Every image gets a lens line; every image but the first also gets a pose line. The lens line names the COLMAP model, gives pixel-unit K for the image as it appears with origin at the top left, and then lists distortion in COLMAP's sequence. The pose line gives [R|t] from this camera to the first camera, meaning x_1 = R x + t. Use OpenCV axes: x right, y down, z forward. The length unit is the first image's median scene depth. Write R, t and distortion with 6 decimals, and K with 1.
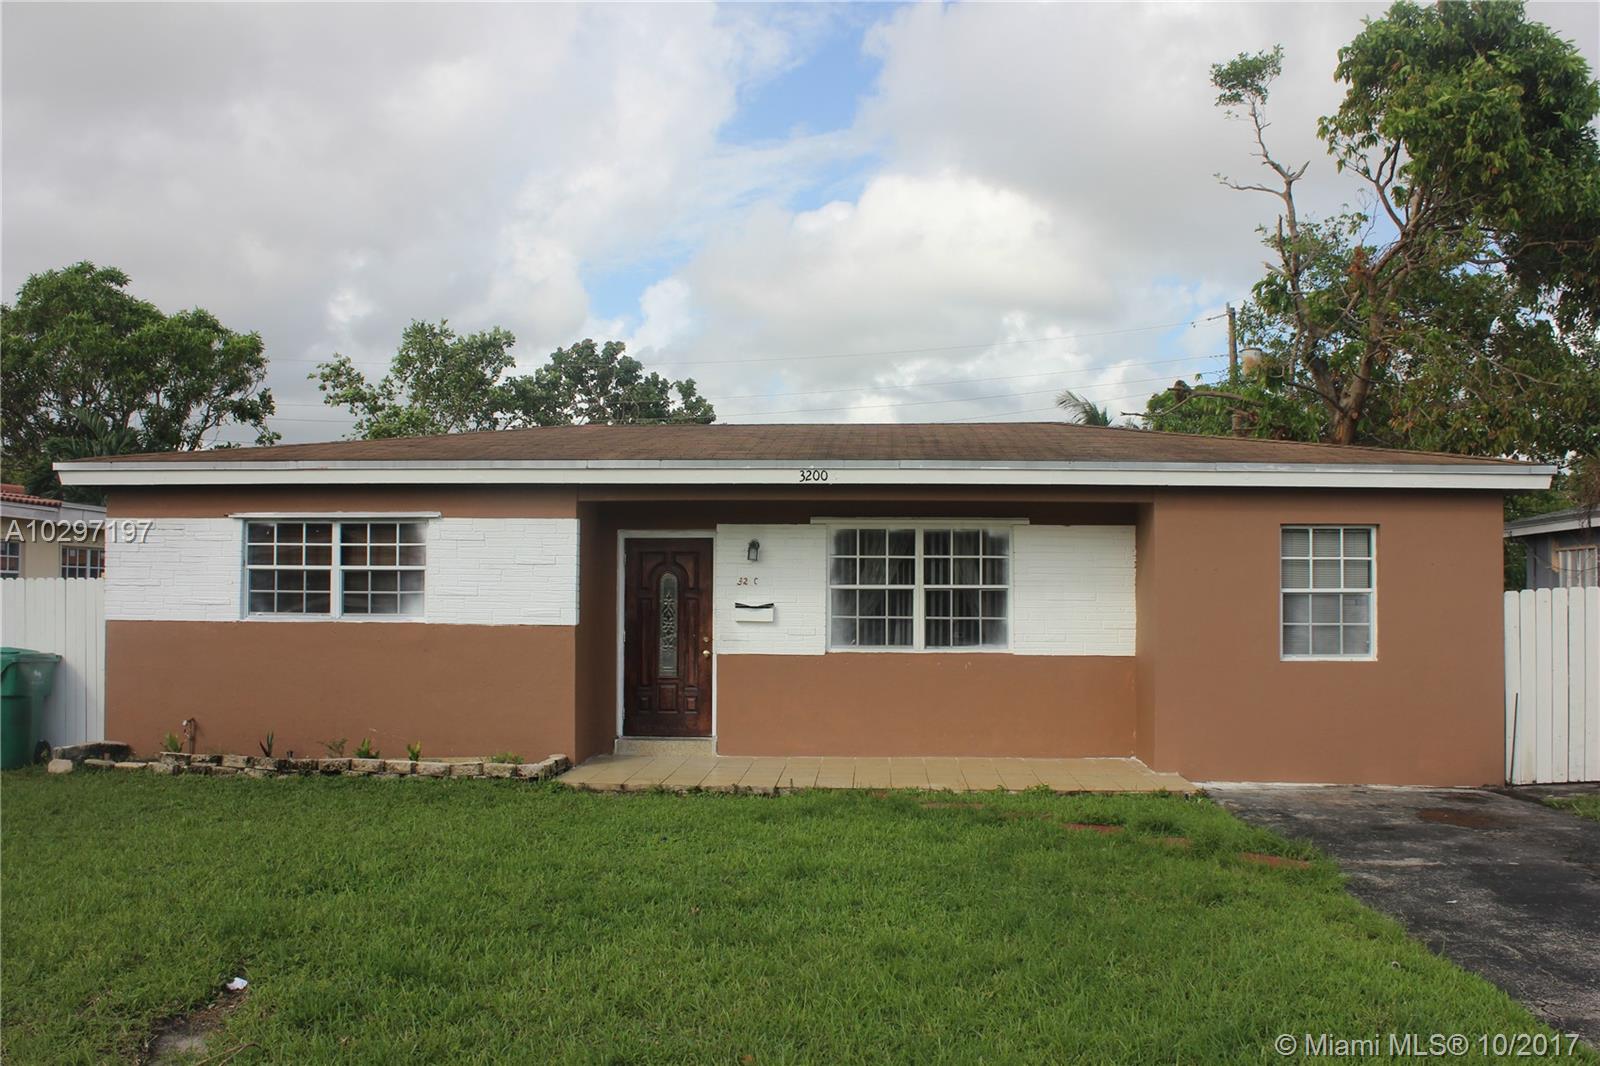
lens RADIAL K [[1526.6, 0, 800.0], [0, 1526.6, 533.0], [0, 0, 1]] dist [-0.098319, 0.019947]
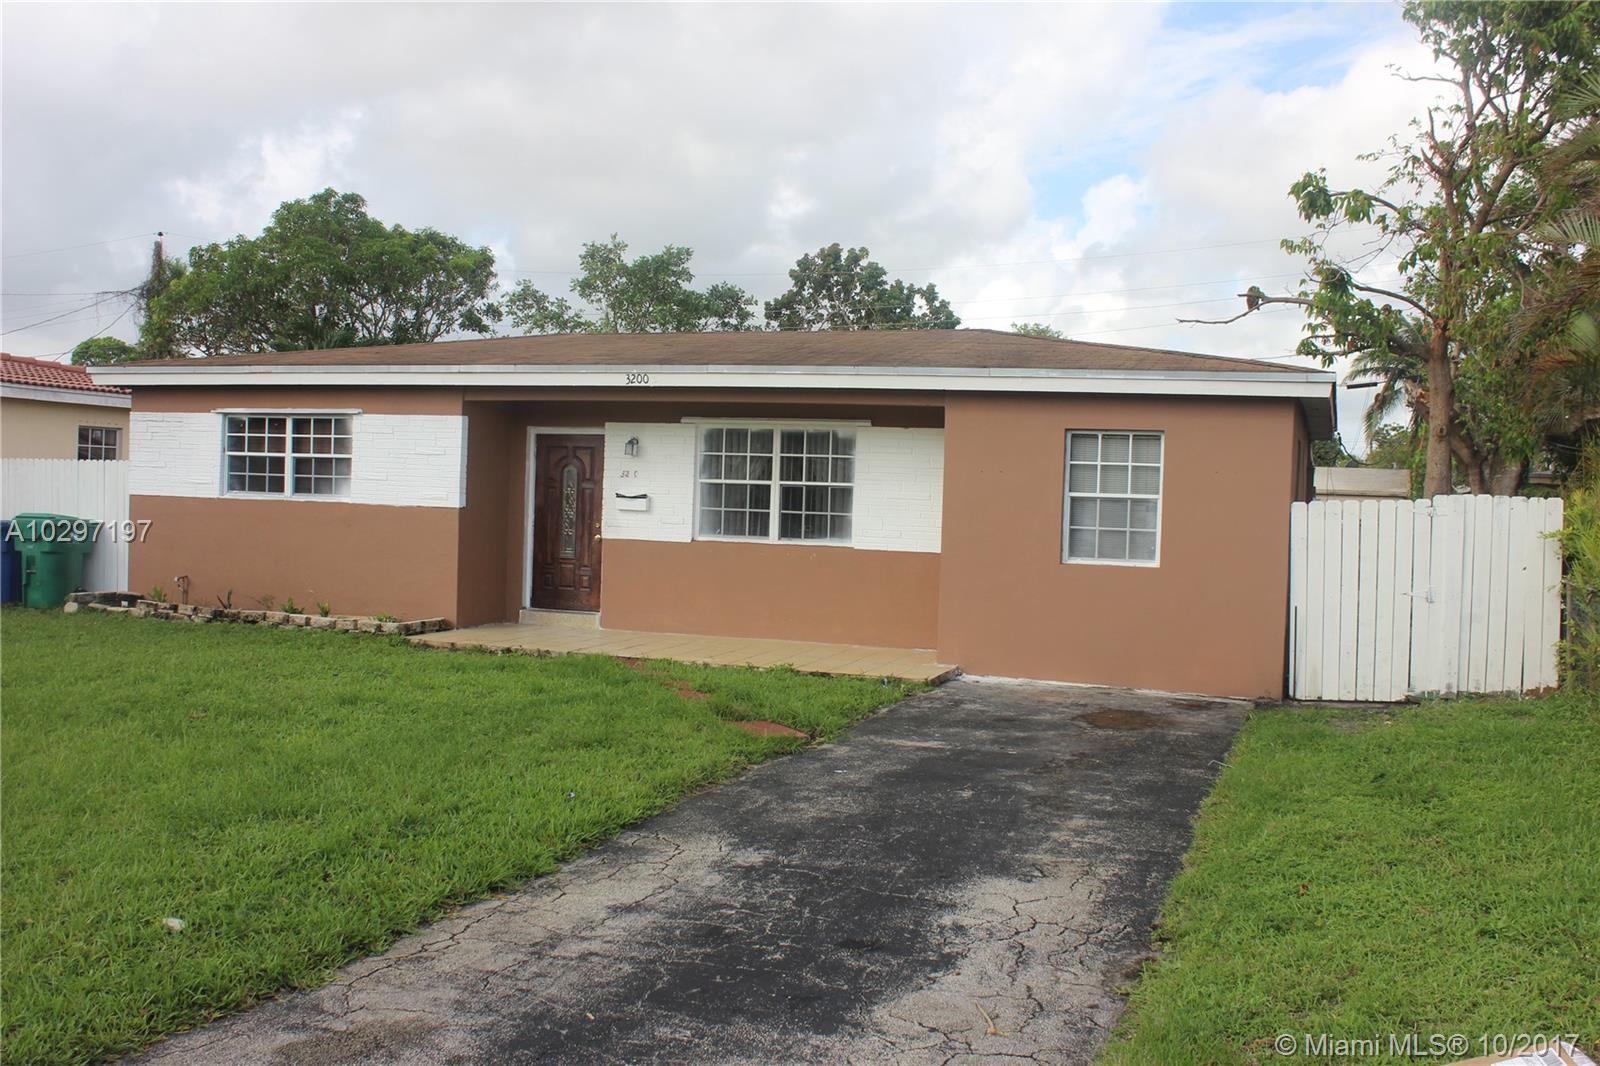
lens RADIAL K [[1556.5, 0, 800.0], [0, 1556.5, 533.0], [0, 0, 1]] dist [-0.081378, 0.009494]
pose [[0.955823, 0.033788, -0.291993, 0.419466], [-0.016075, 0.997893, 0.062851, 0.001238], [0.293502, -0.055380, 0.954353, -0.049174]]
